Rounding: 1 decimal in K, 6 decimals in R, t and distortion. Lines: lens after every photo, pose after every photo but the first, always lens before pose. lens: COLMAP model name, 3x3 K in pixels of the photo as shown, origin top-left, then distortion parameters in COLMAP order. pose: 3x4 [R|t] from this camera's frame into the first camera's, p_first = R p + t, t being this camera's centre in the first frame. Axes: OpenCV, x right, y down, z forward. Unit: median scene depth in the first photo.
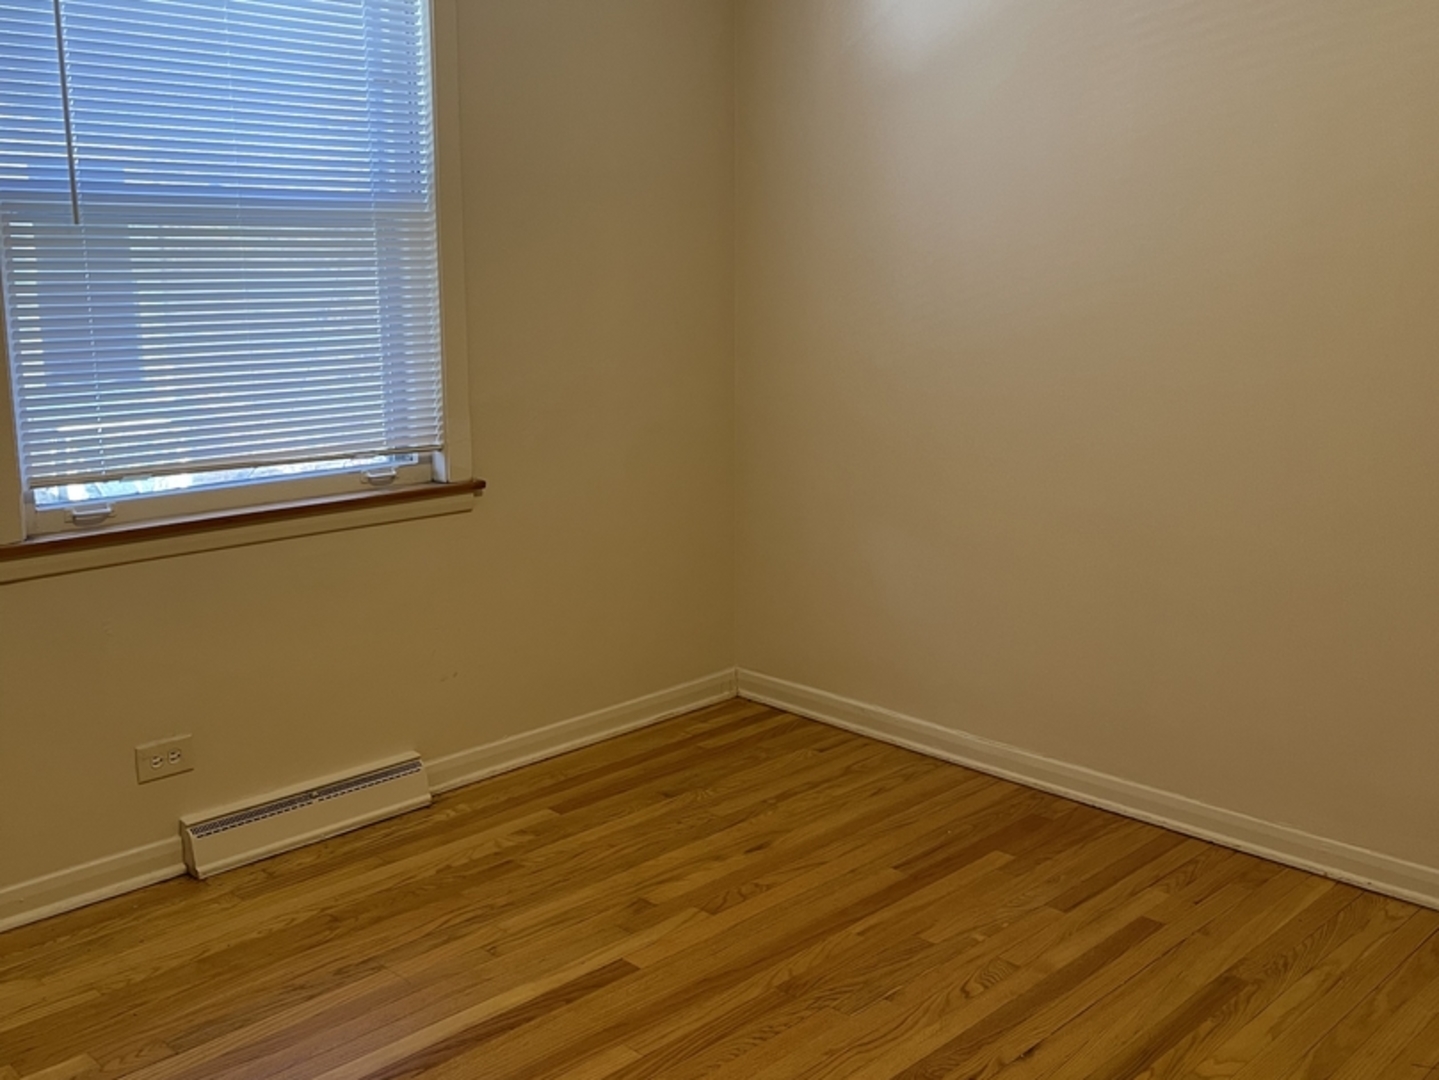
lens RADIAL K [[1454.2, 0, 721.5], [0, 1454.2, 535.1], [0, 0, 1]] dist [0.003927, 0.003250]
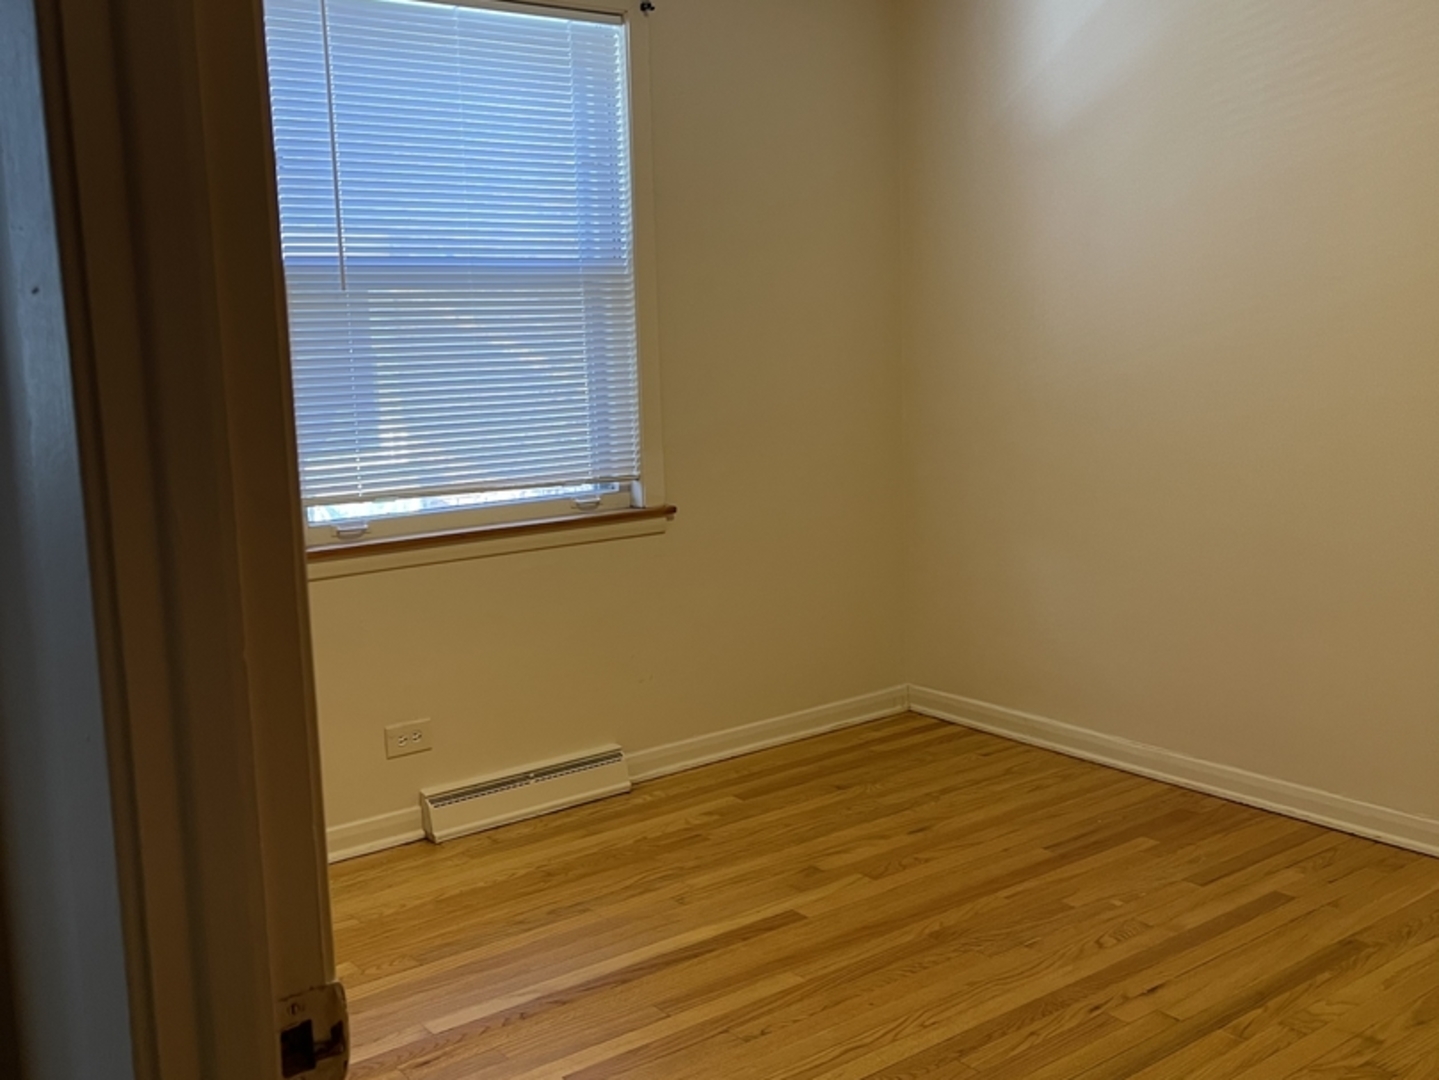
lens RADIAL K [[1439.4, 0, 701.0], [0, 1439.4, 542.5], [0, 0, 1]] dist [0.044430, -0.103172]
pose [[0.988344, -0.009862, -0.151918, 0.031474], [0.003339, 0.999064, -0.043137, 0.045522], [0.152201, 0.042126, 0.987451, -0.126108]]
